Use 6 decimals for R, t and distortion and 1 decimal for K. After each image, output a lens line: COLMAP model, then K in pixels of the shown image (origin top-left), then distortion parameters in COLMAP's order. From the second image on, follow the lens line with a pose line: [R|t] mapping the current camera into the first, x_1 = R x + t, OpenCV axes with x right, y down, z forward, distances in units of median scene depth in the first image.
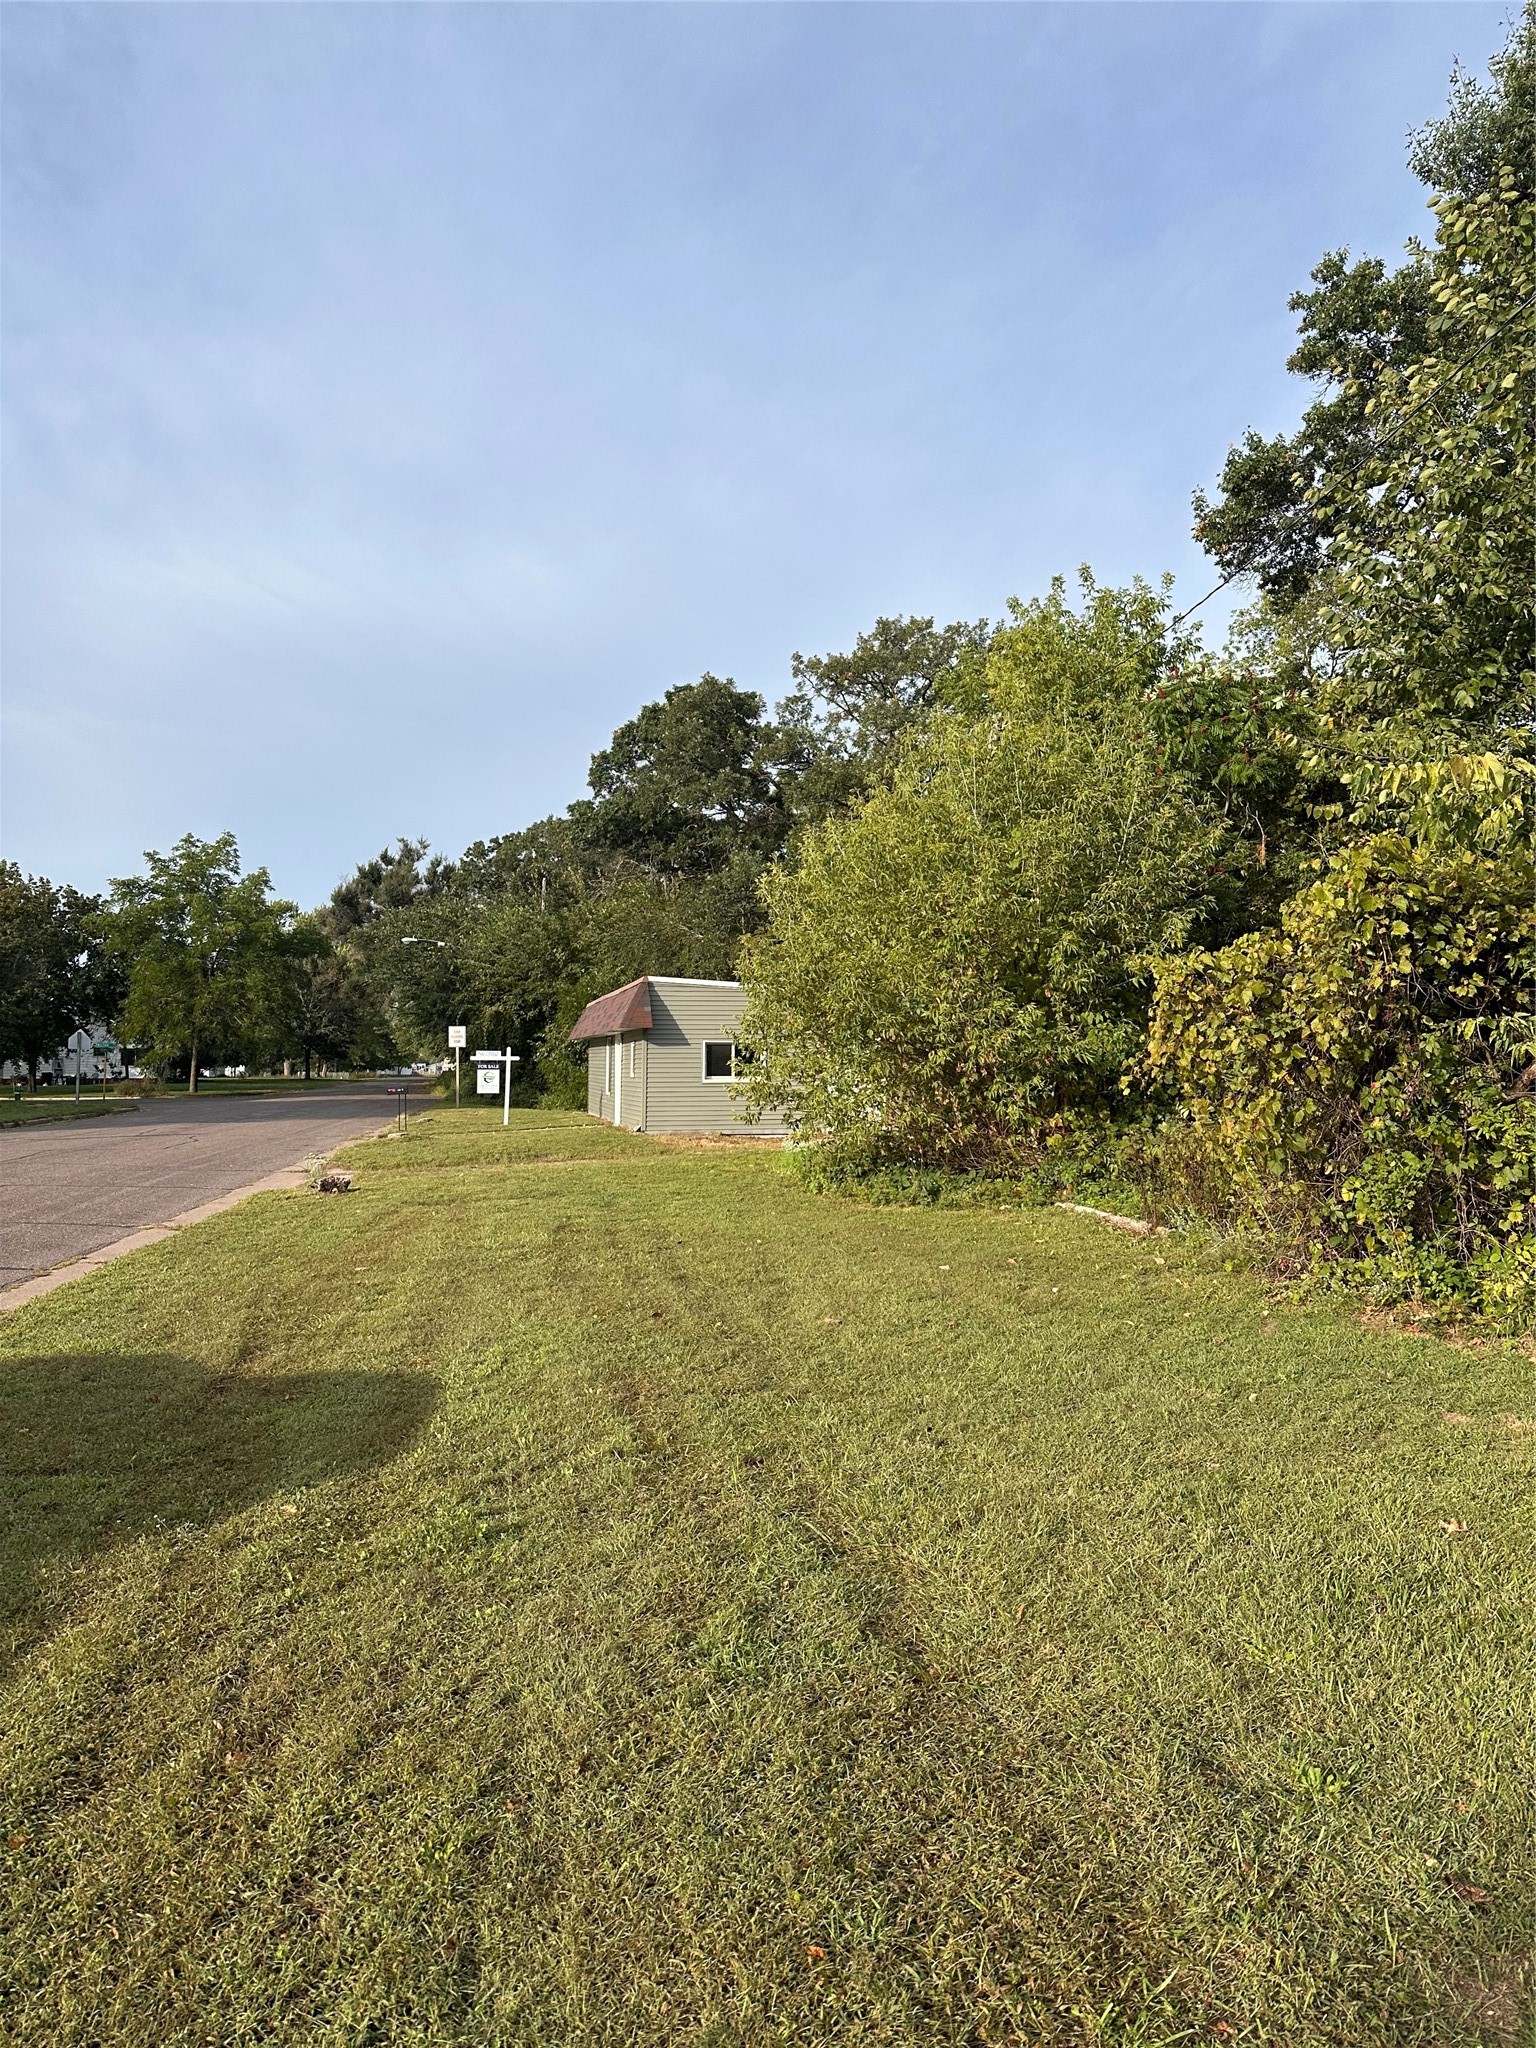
lens RADIAL K [[1489.0, 0, 768.0], [0, 1489.0, 1024.0], [0, 0, 1]] dist [-0.000349, 0.000111]
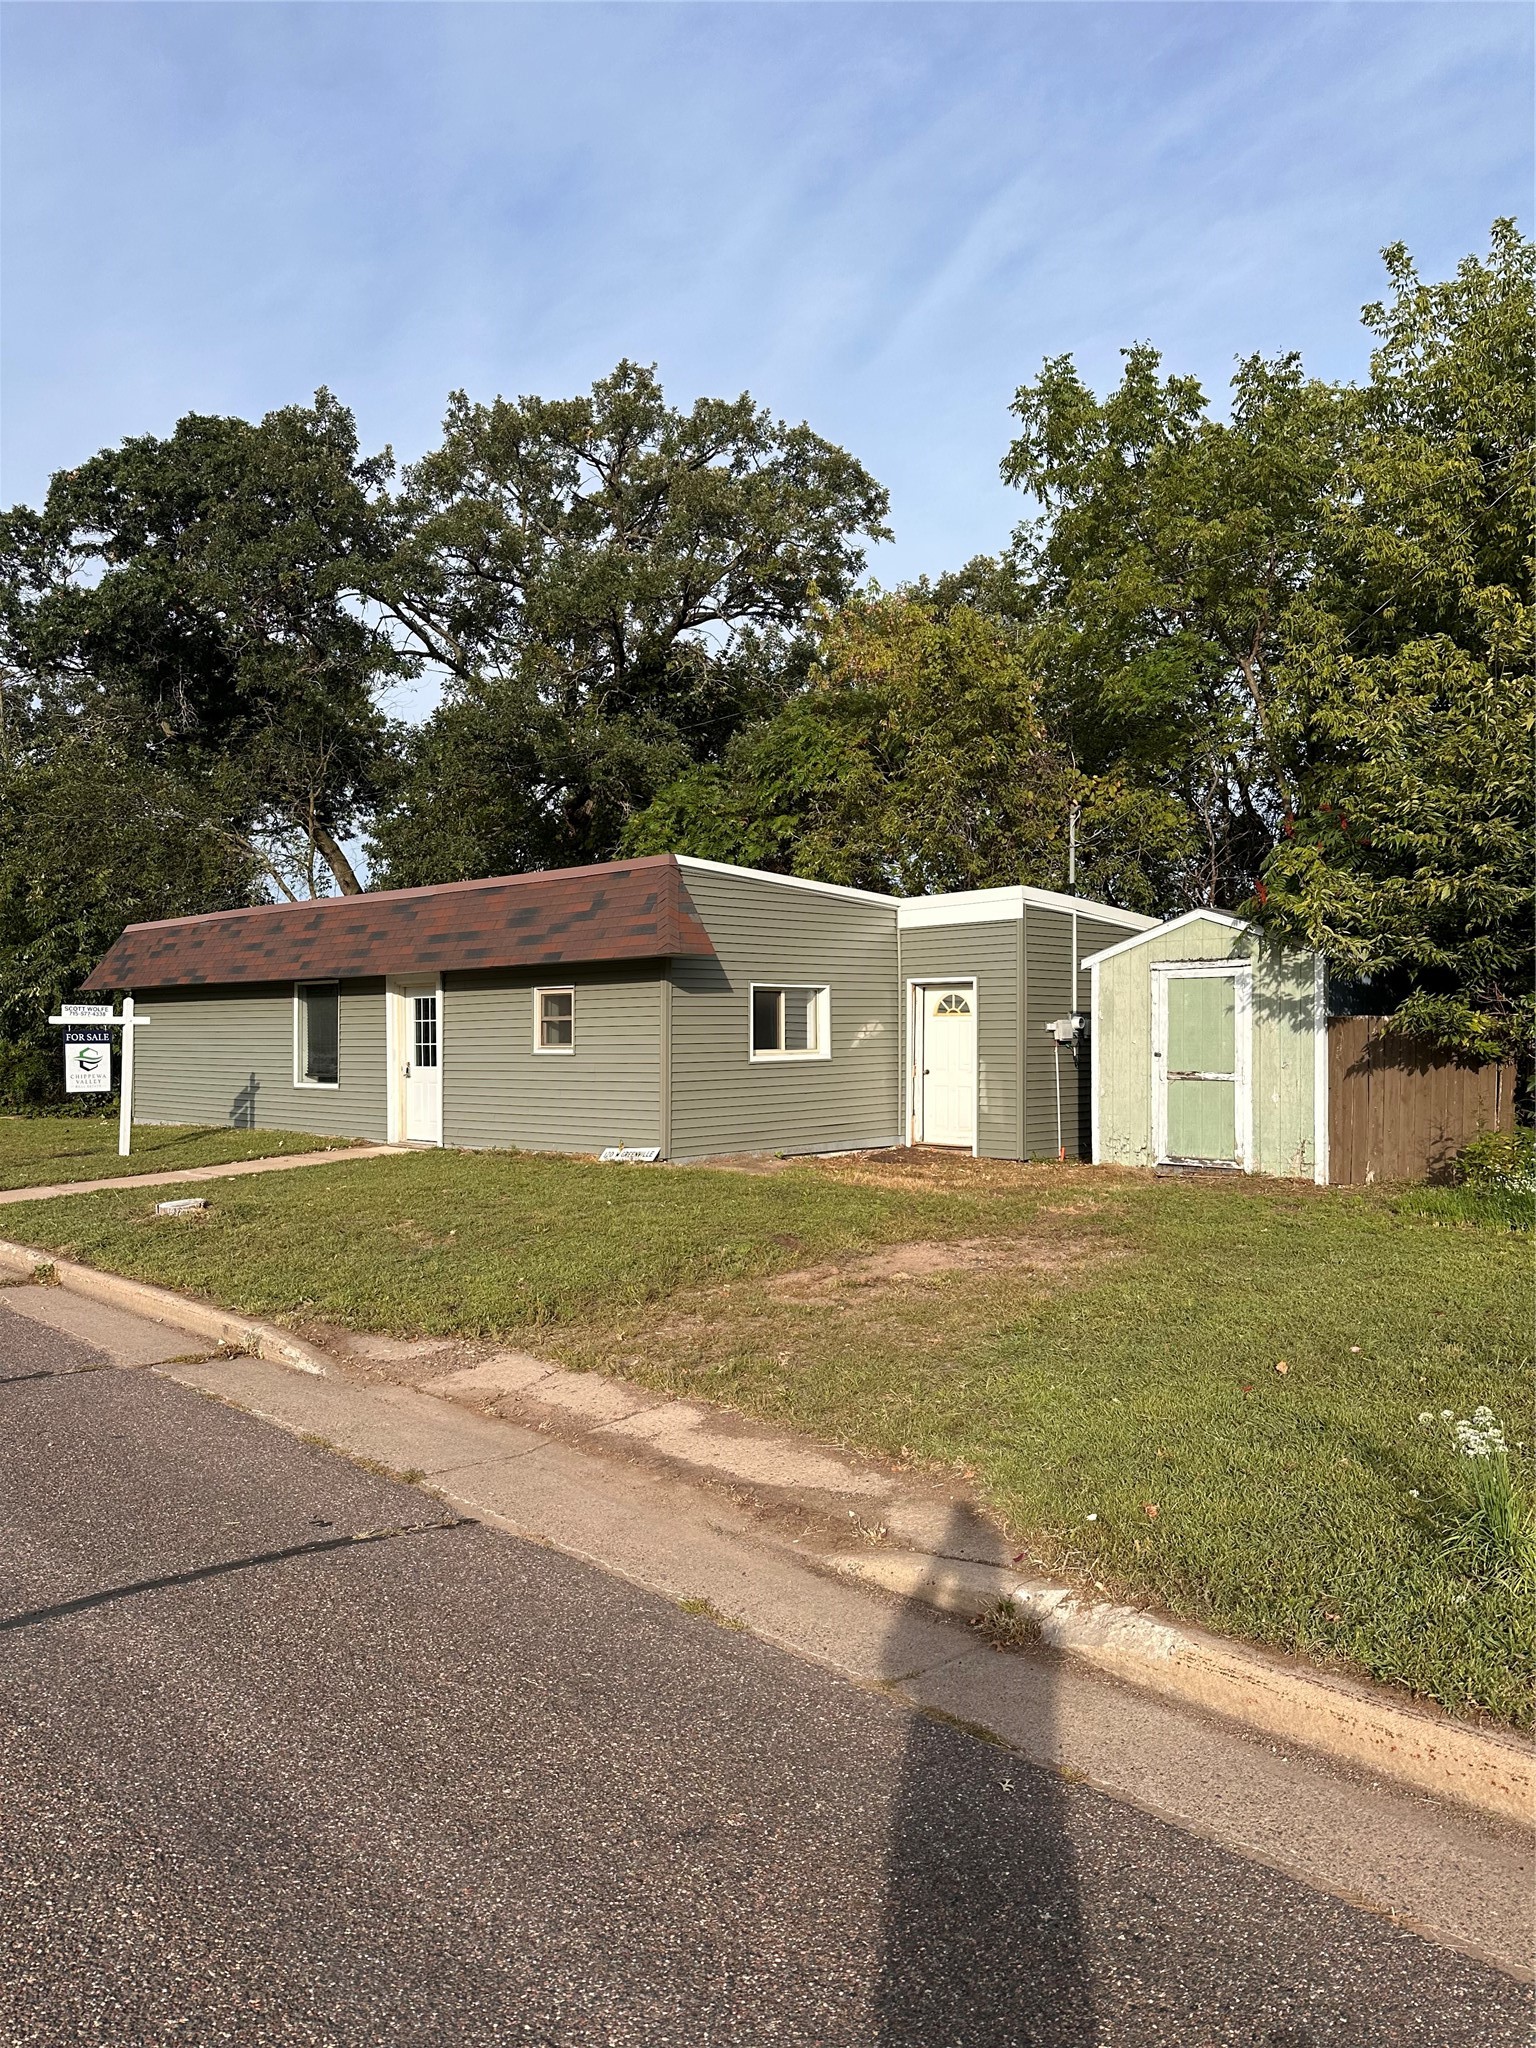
lens RADIAL K [[1489.0, 0, 768.0], [0, 1489.0, 1024.0], [0, 0, 1]] dist [-0.000349, 0.000111]
pose [[0.812843, -0.001684, 0.582480, -0.291677], [-0.008350, 0.999859, 0.014544, 0.015191], [-0.582422, -0.016685, 0.812715, 0.469439]]
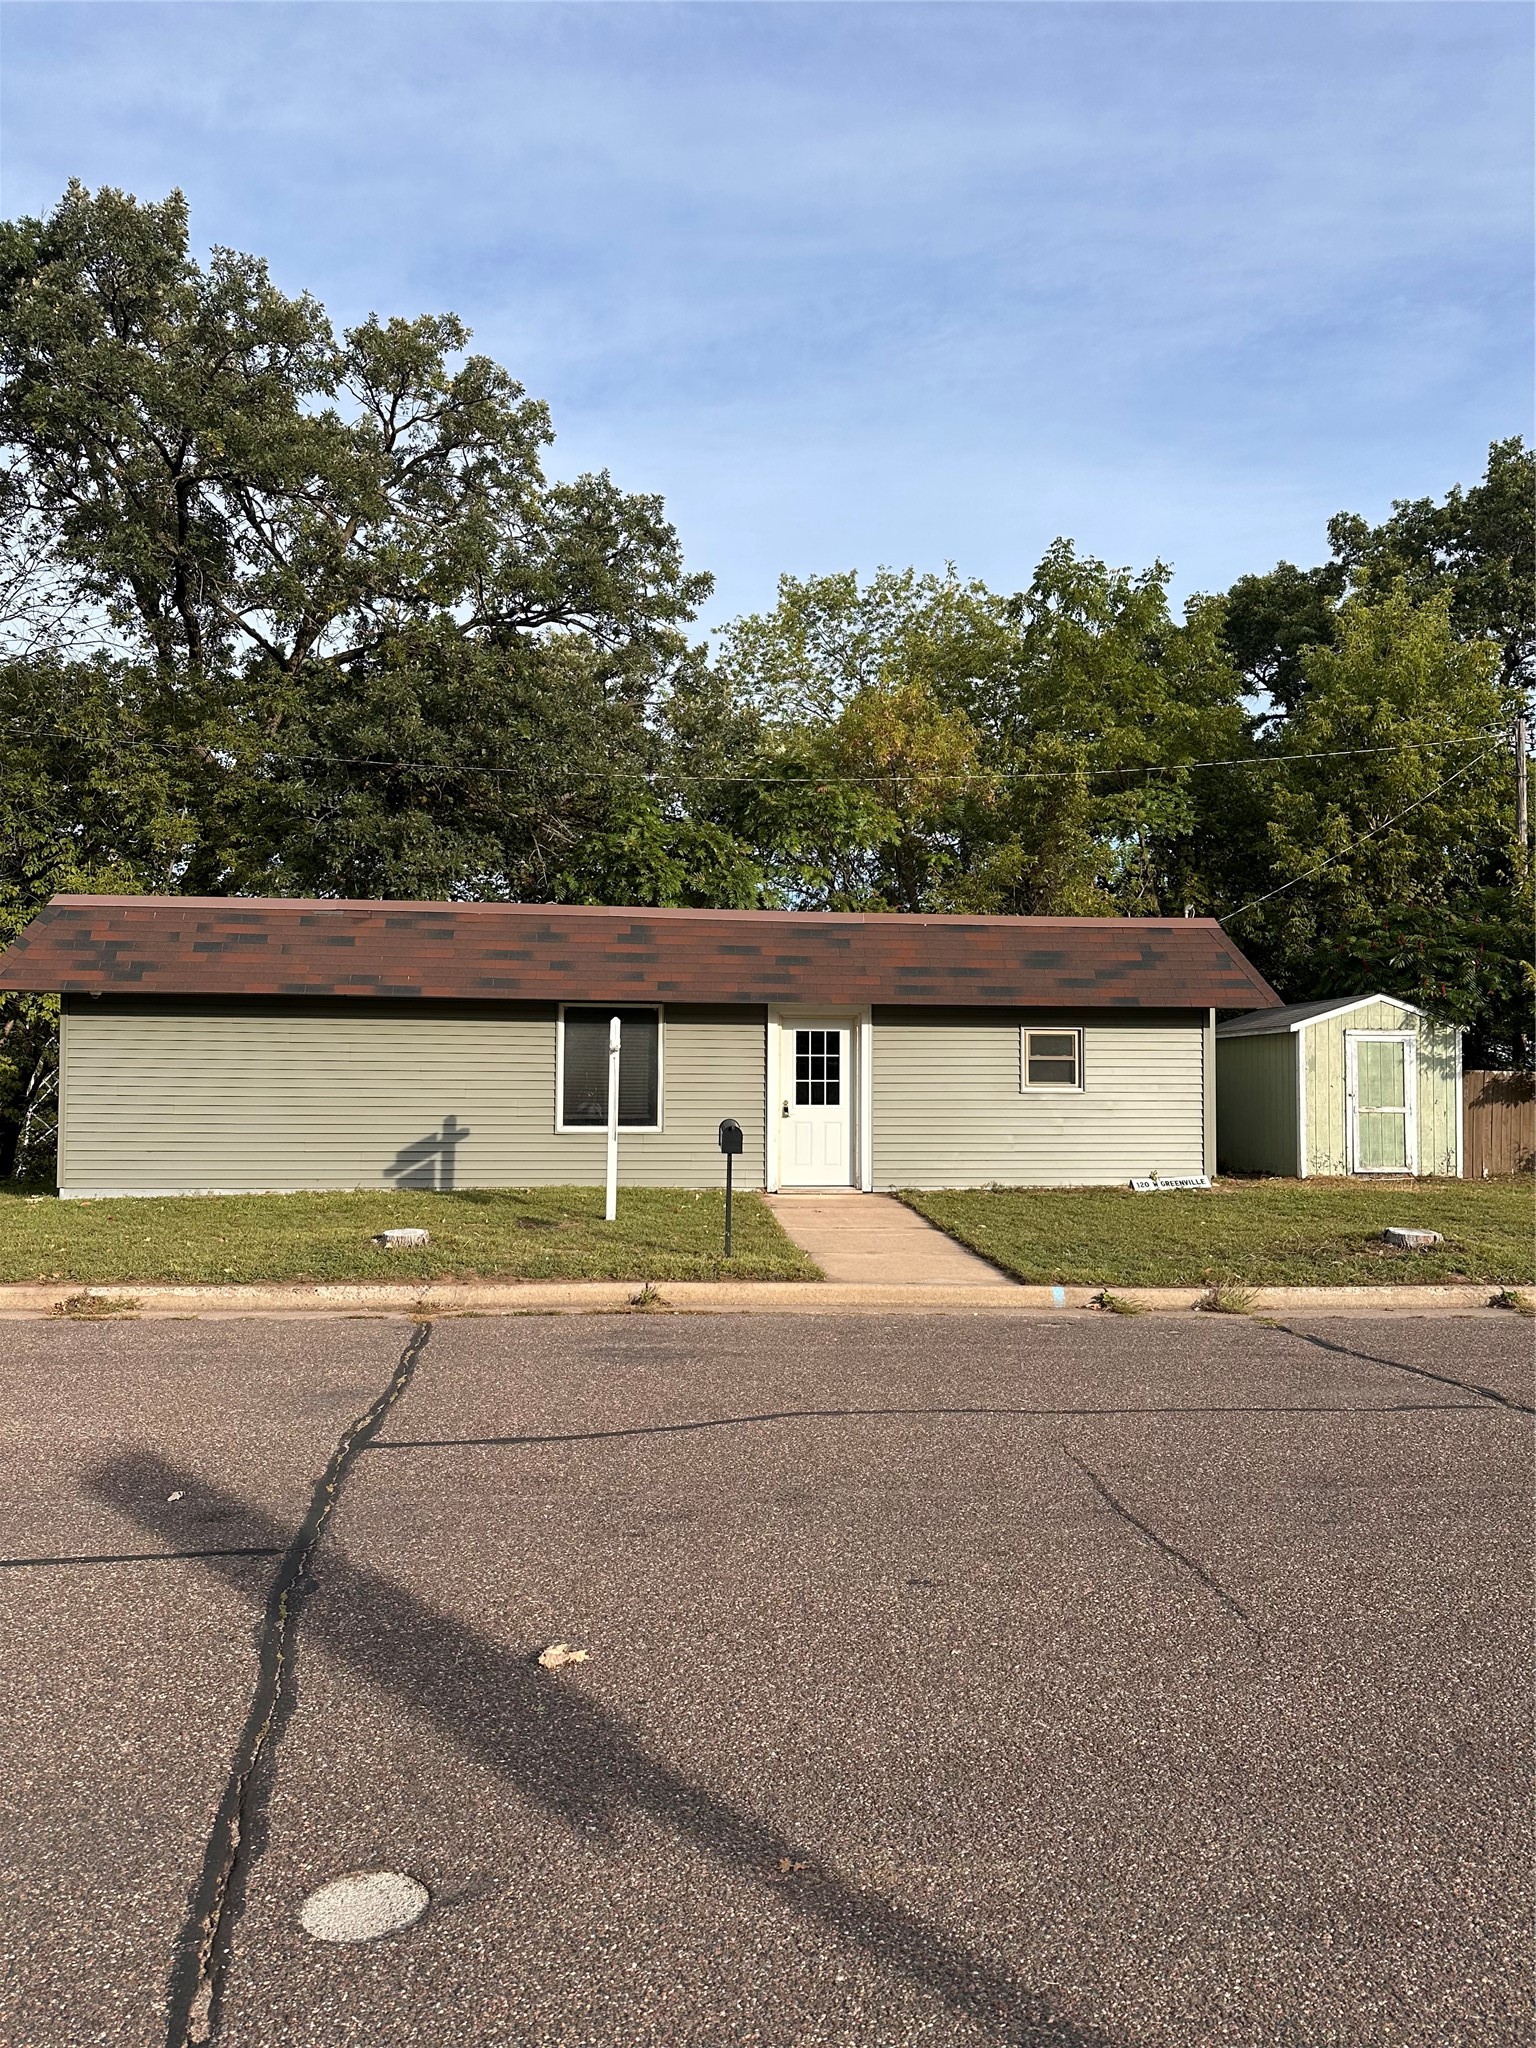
lens RADIAL K [[1489.0, 0, 768.0], [0, 1489.0, 1024.0], [0, 0, 1]] dist [-0.000349, 0.000111]
pose [[0.065920, 0.036999, 0.997139, -0.555641], [-0.033473, 0.998832, -0.034849, 0.029157], [-0.997263, -0.031080, 0.067081, 0.927318]]
